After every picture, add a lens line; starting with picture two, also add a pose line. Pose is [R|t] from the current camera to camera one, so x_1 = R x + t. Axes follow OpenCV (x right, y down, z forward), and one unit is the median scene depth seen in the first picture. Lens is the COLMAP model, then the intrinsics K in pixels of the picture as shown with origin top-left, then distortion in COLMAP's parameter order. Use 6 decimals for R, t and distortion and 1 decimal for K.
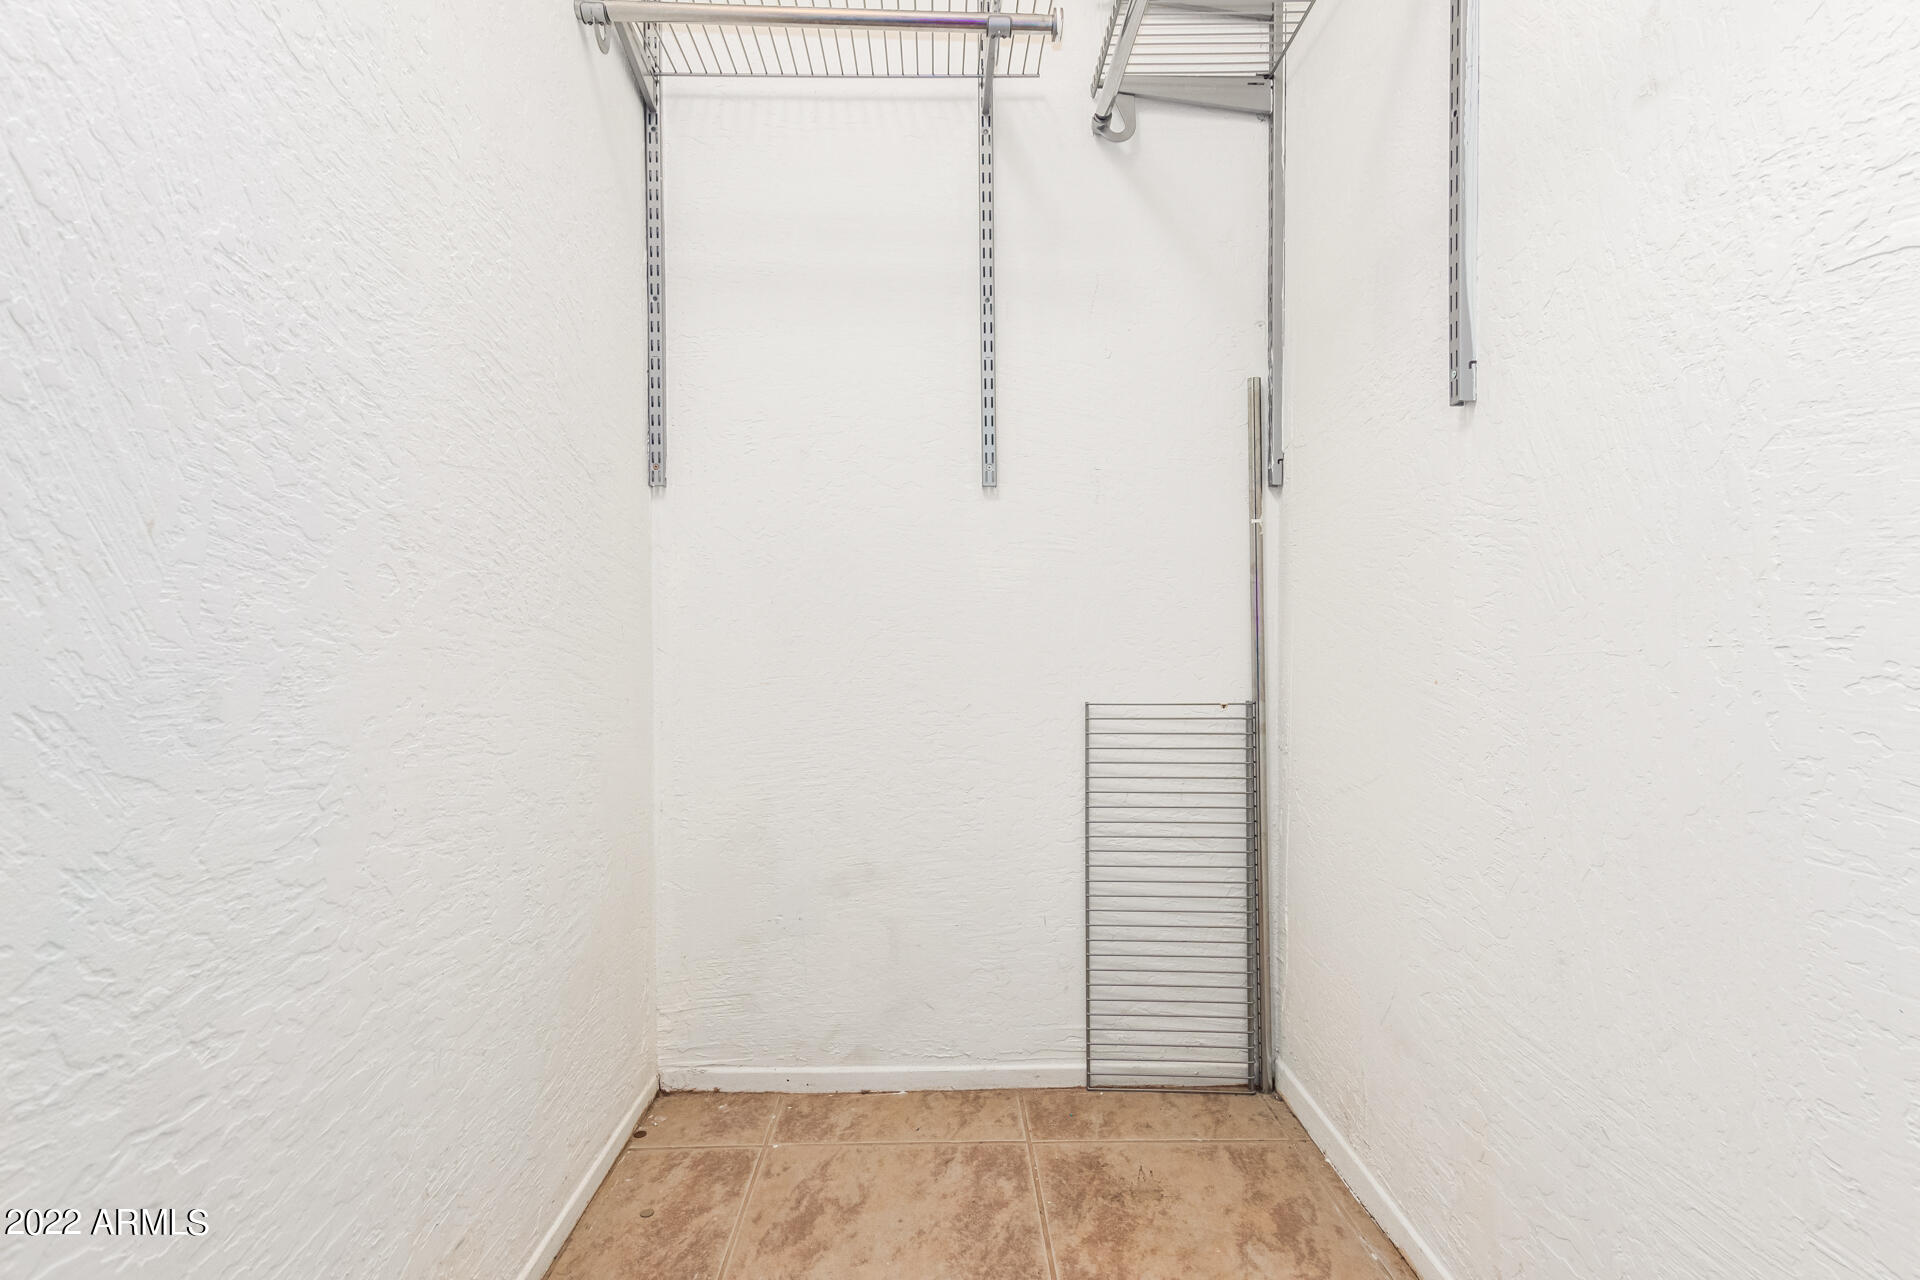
lens RADIAL K [[874.1, 0, 978.9], [0, 874.1, 638.7], [0, 0, 1]] dist [0.003085, -0.002073]
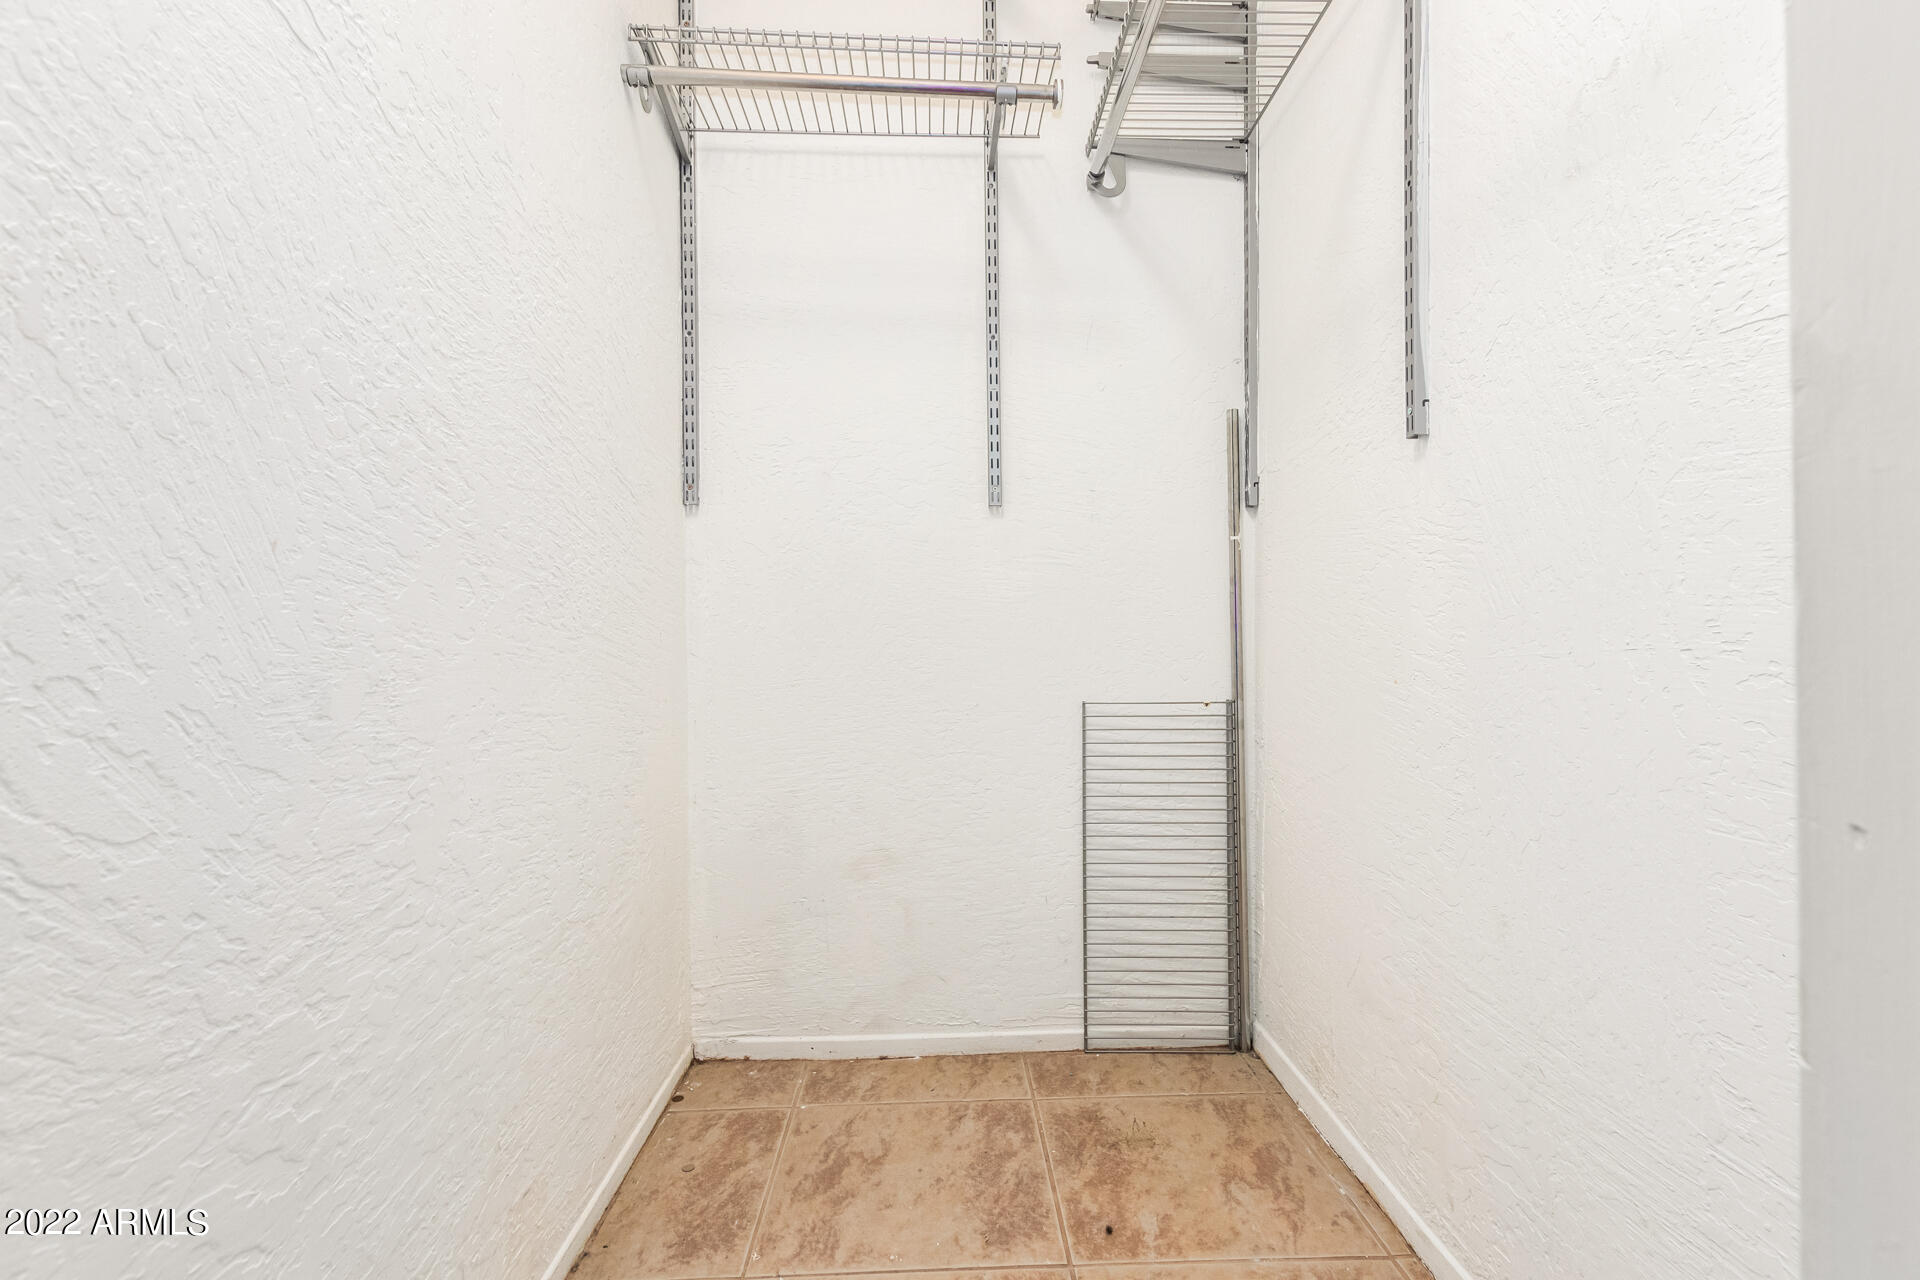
lens RADIAL K [[871.7, 0, 960.0], [0, 871.7, 640.0], [0, 0, 1]] dist [-0.007074, 0.001283]
pose [[0.999534, -0.001633, 0.030489, -0.071226], [0.001791, 0.999985, -0.005172, 0.000527], [-0.030480, 0.005224, 0.999522, -0.103631]]
